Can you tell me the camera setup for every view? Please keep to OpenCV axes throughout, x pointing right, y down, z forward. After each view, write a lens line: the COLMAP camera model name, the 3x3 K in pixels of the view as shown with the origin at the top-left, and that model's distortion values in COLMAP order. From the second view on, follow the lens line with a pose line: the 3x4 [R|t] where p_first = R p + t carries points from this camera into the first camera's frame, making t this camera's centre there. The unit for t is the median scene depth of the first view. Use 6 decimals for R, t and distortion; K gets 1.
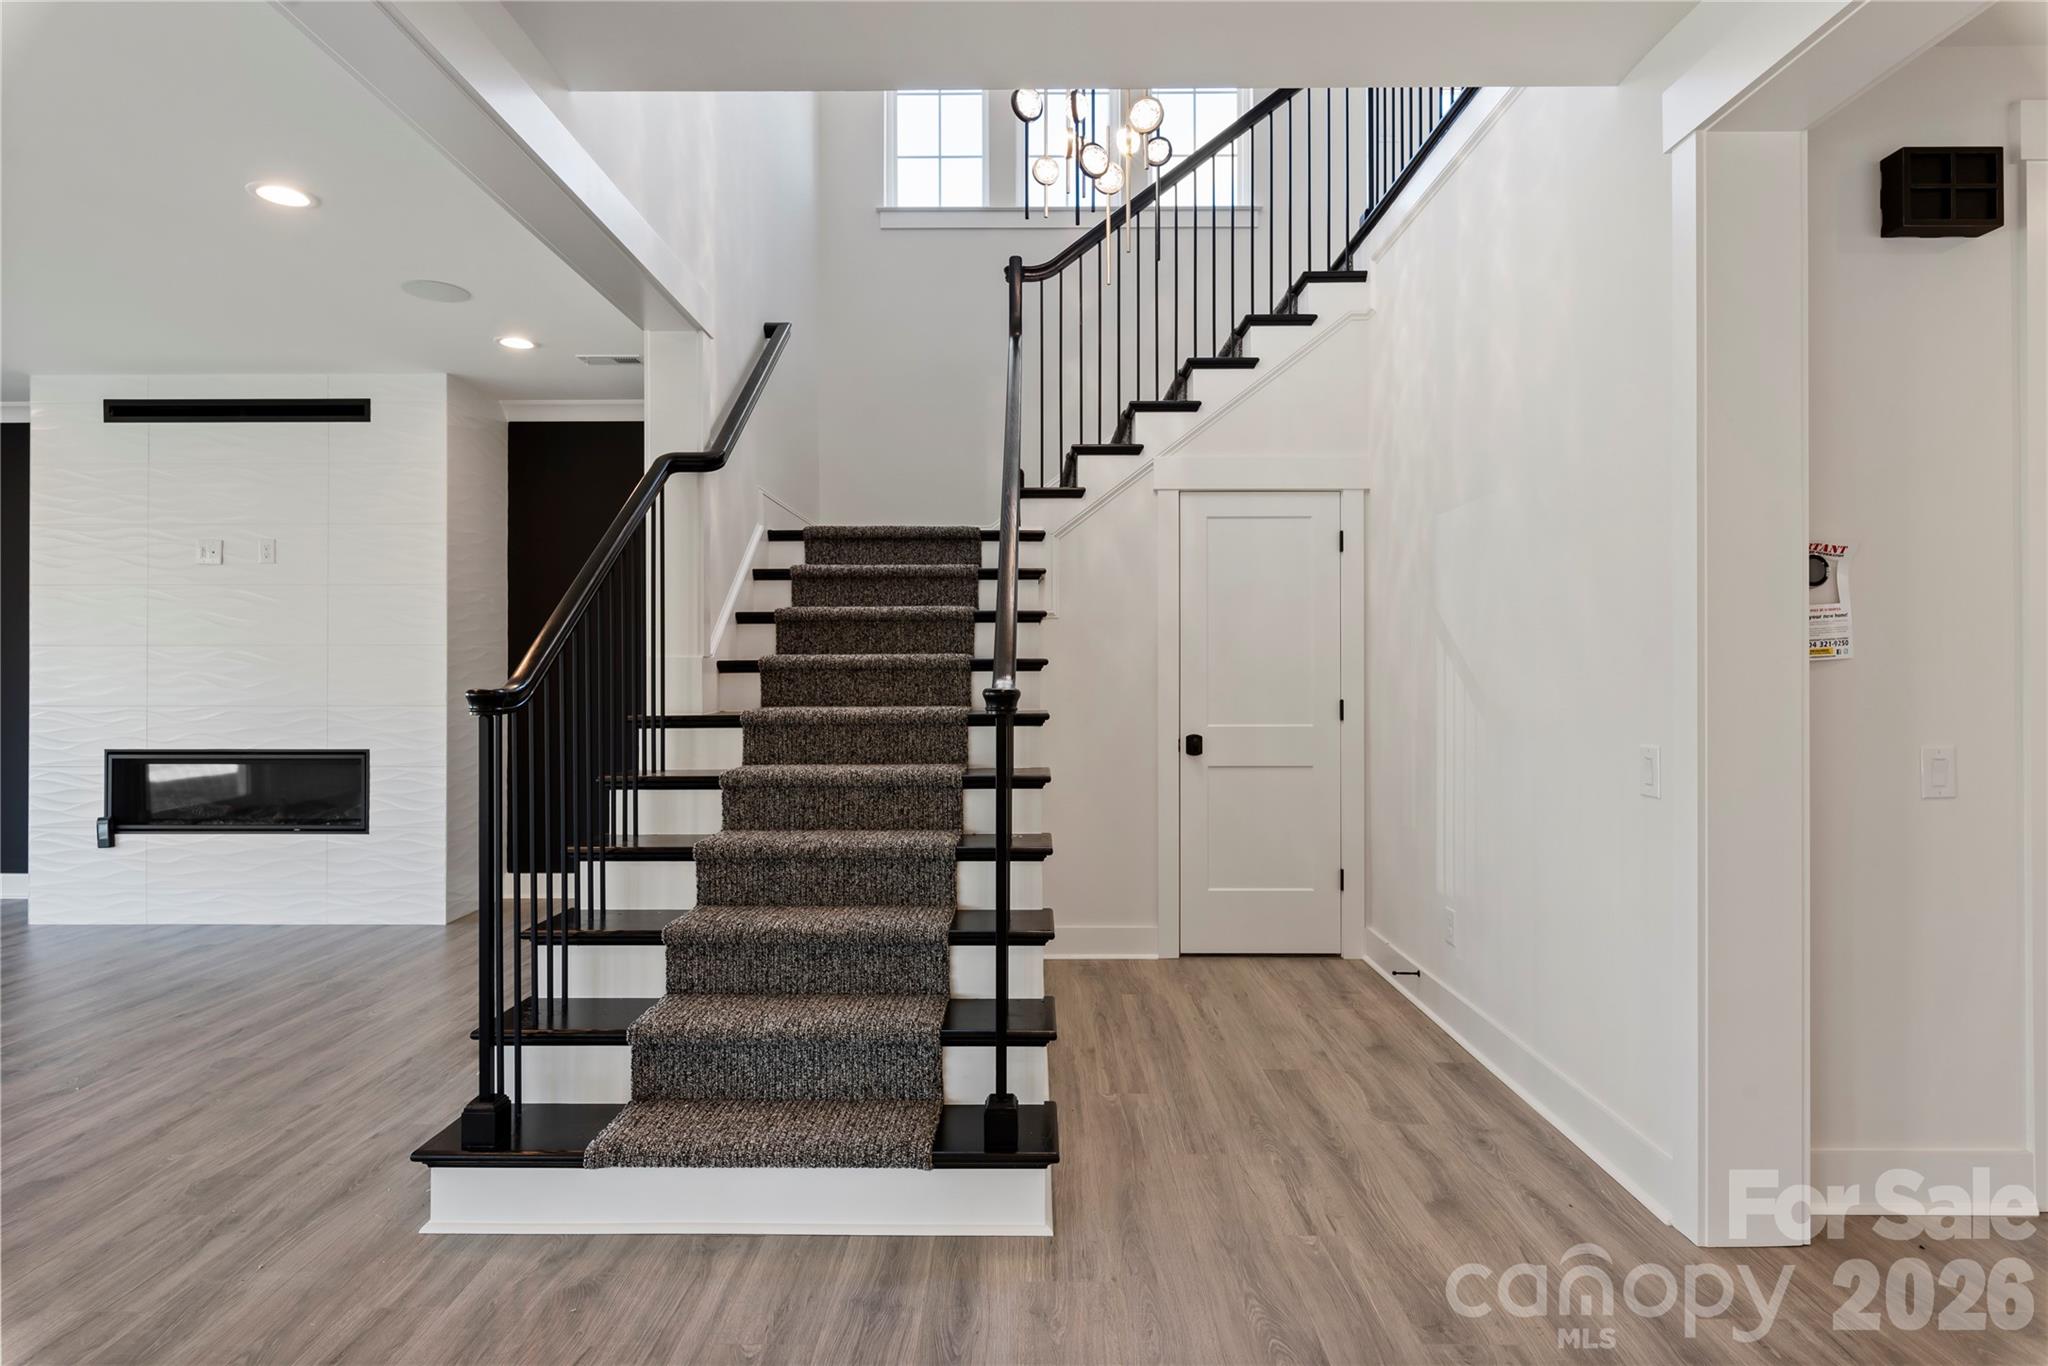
lens RADIAL K [[1103.8, 0, 1017.4], [0, 1103.8, 674.5], [0, 0, 1]] dist [-0.007462, -0.000584]
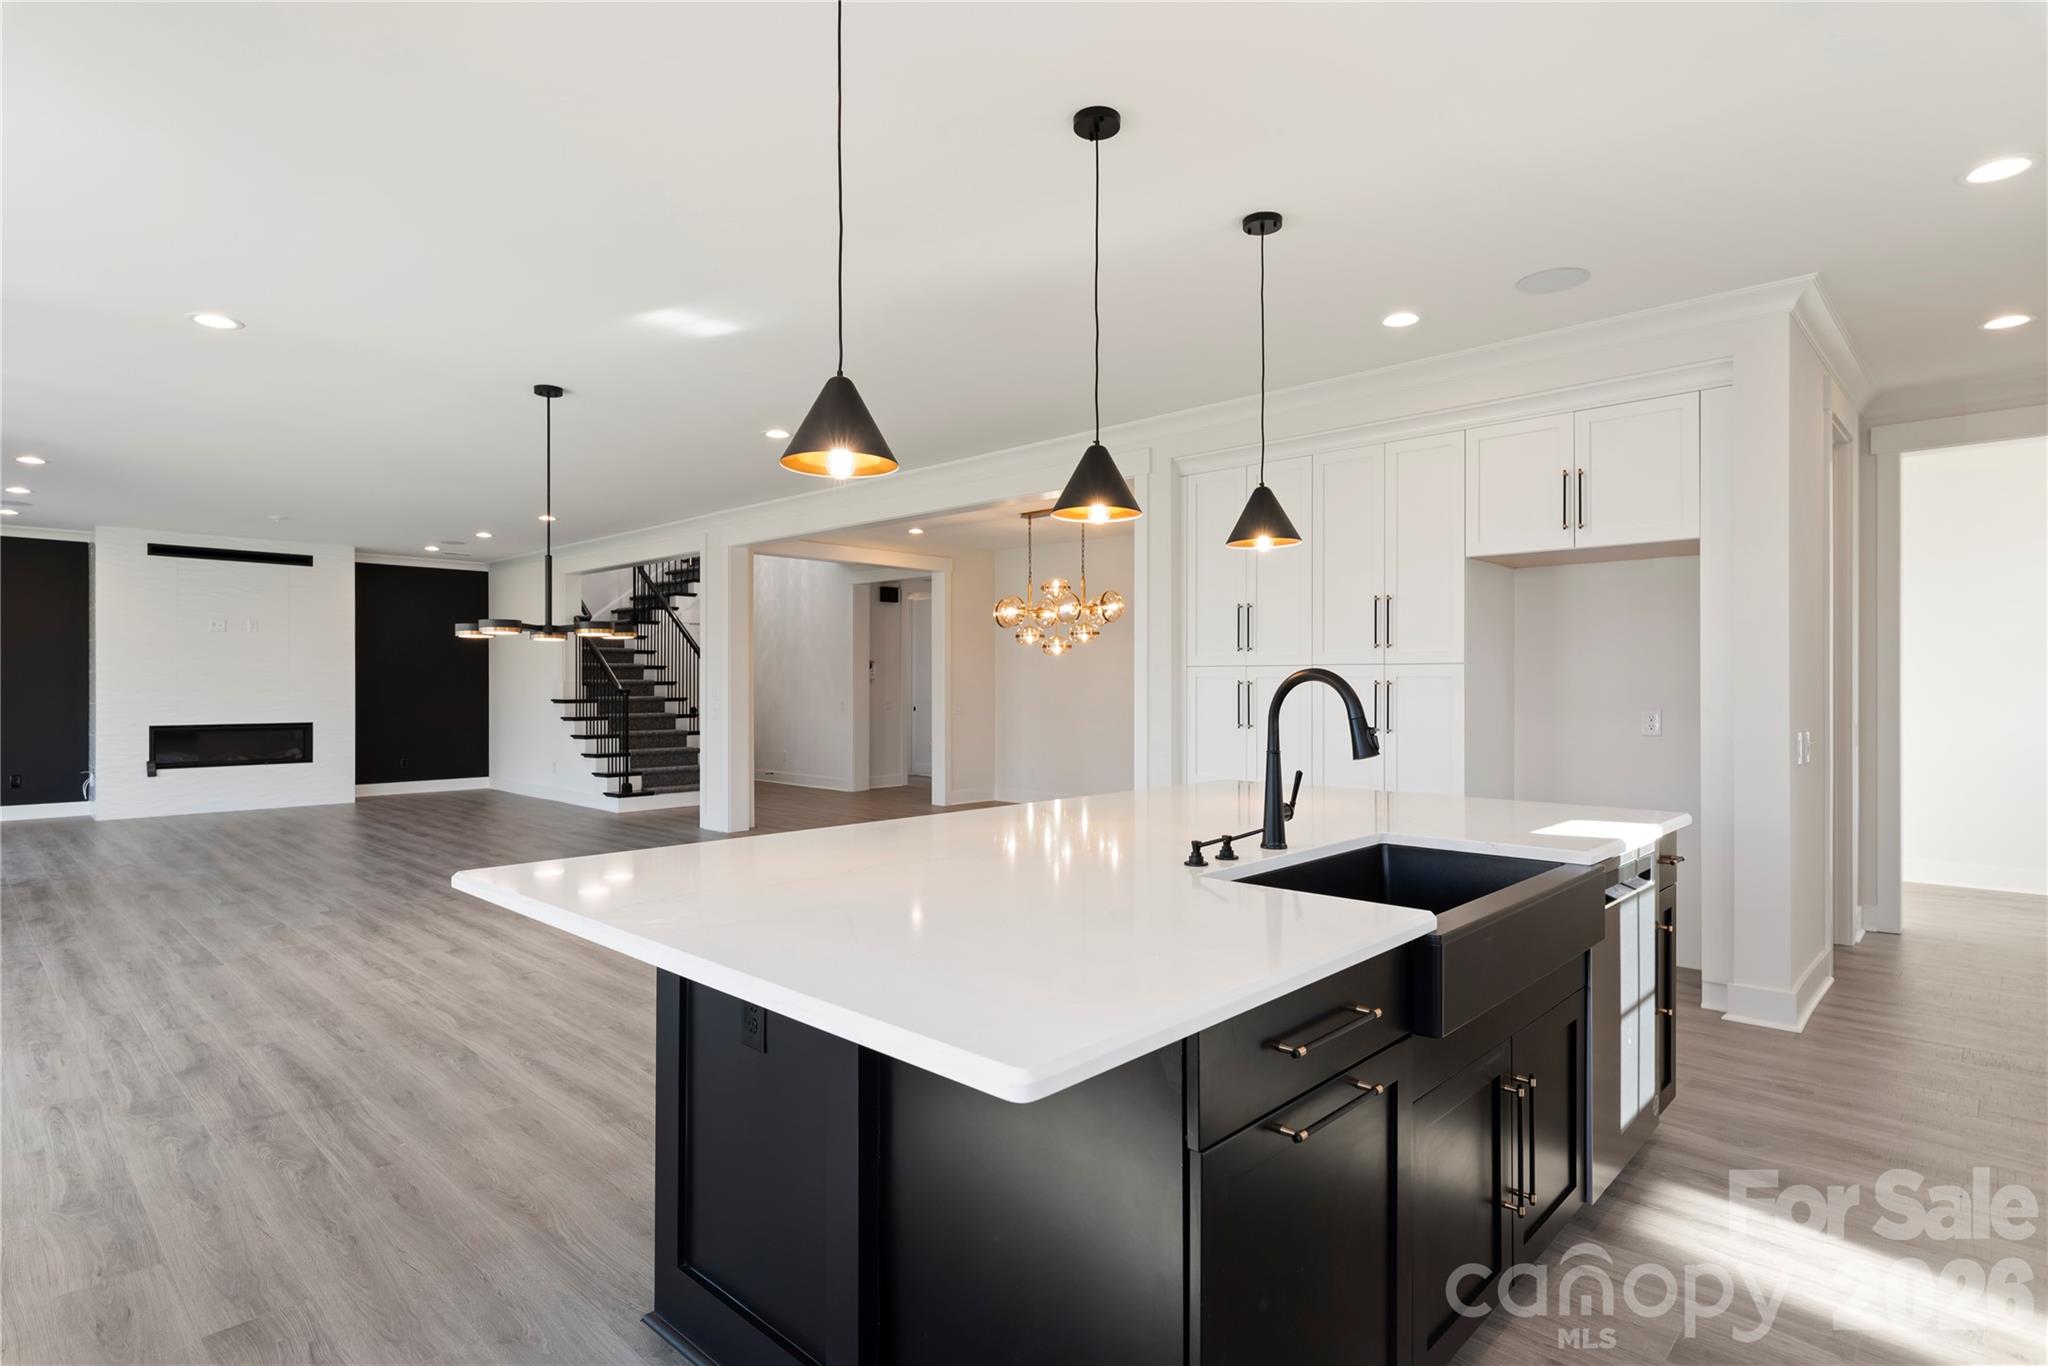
lens RADIAL K [[1026.1, 0, 1001.8], [0, 1026.1, 675.1], [0, 0, 1]] dist [-0.000646, -0.003015]
pose [[0.703390, 0.004636, 0.710789, -1.058250], [0.000461, 0.999976, -0.006978, -0.007157], [-0.710804, 0.005236, 0.703370, -1.321587]]
